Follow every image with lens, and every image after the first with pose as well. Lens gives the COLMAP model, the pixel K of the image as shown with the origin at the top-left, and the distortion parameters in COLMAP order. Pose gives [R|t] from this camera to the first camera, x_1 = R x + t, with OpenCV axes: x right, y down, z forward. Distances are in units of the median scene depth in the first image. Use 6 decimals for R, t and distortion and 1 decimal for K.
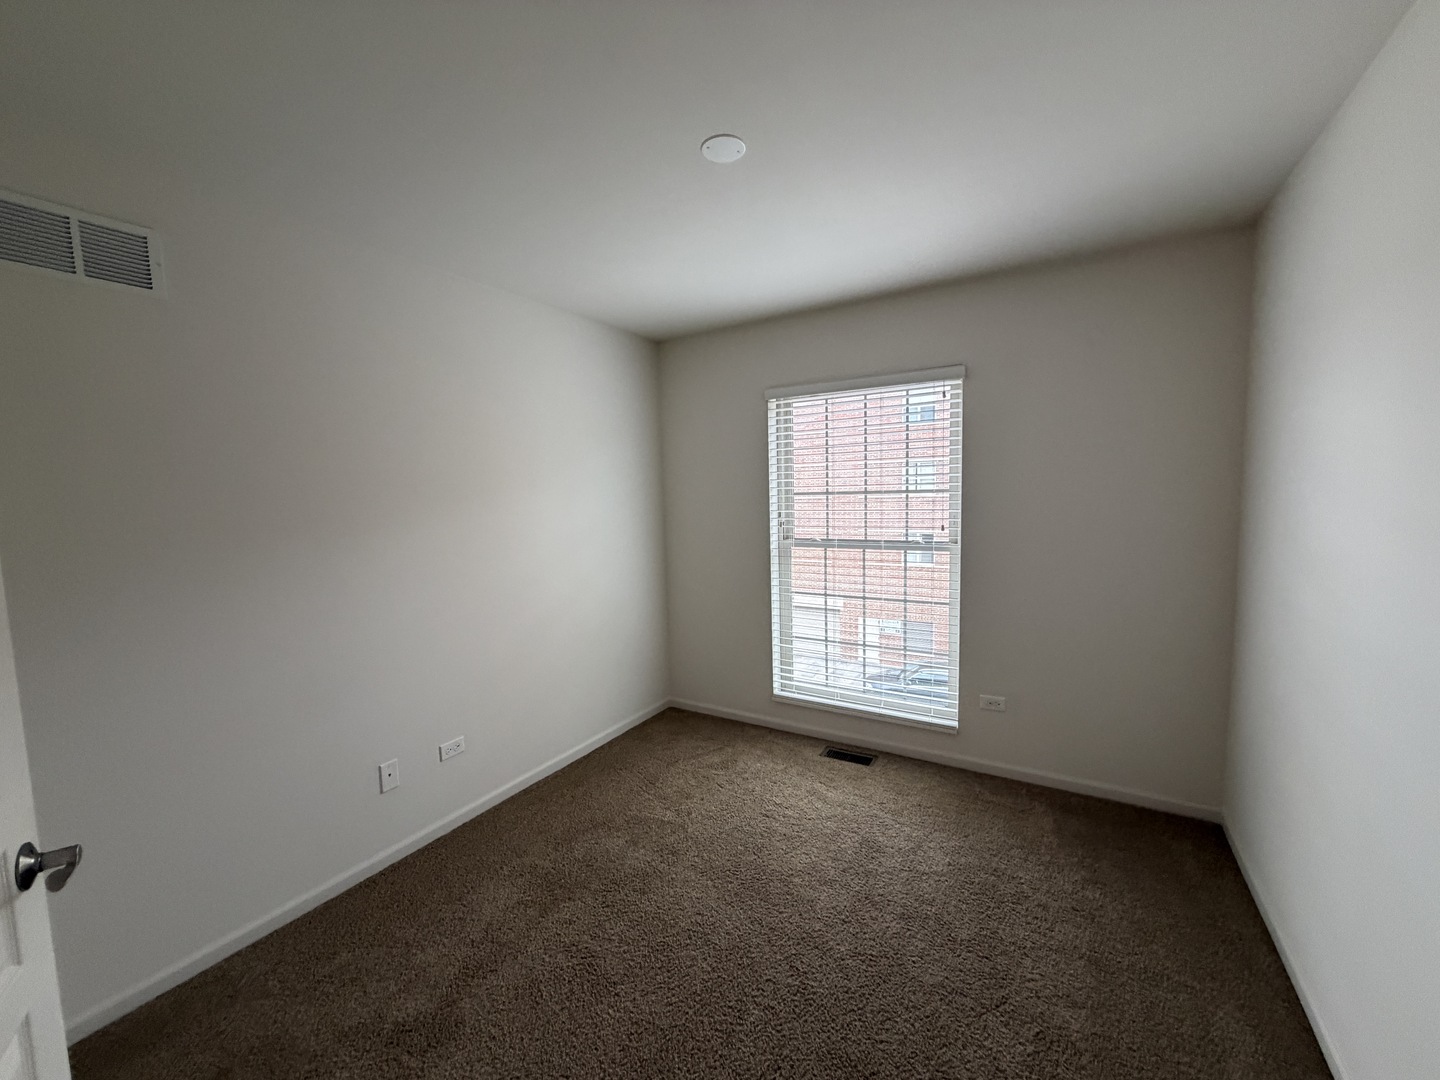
lens RADIAL K [[575.6, 0, 715.2], [0, 575.6, 544.8], [0, 0, 1]] dist [-0.000939, 0.000078]
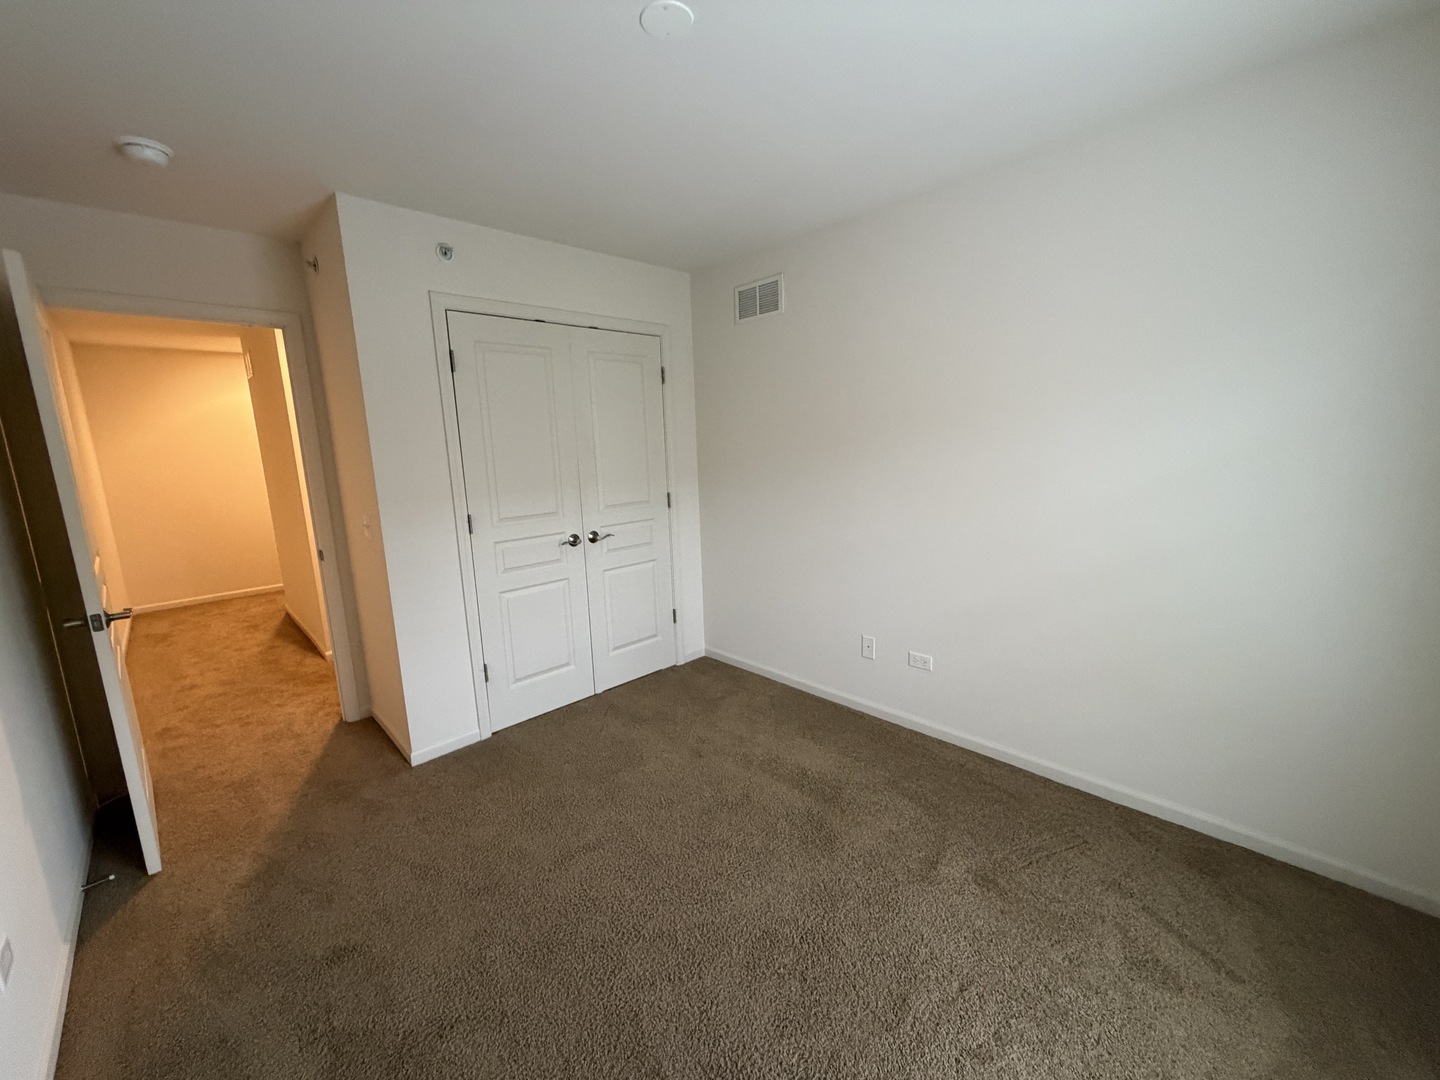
lens RADIAL K [[575.6, 0, 715.2], [0, 575.6, 544.8], [0, 0, 1]] dist [-0.000939, 0.000078]
pose [[-0.273848, 0.182904, -0.944221, 0.504163], [-0.043746, 0.978365, 0.202206, -0.042946], [0.960778, 0.096680, -0.259922, 0.743622]]
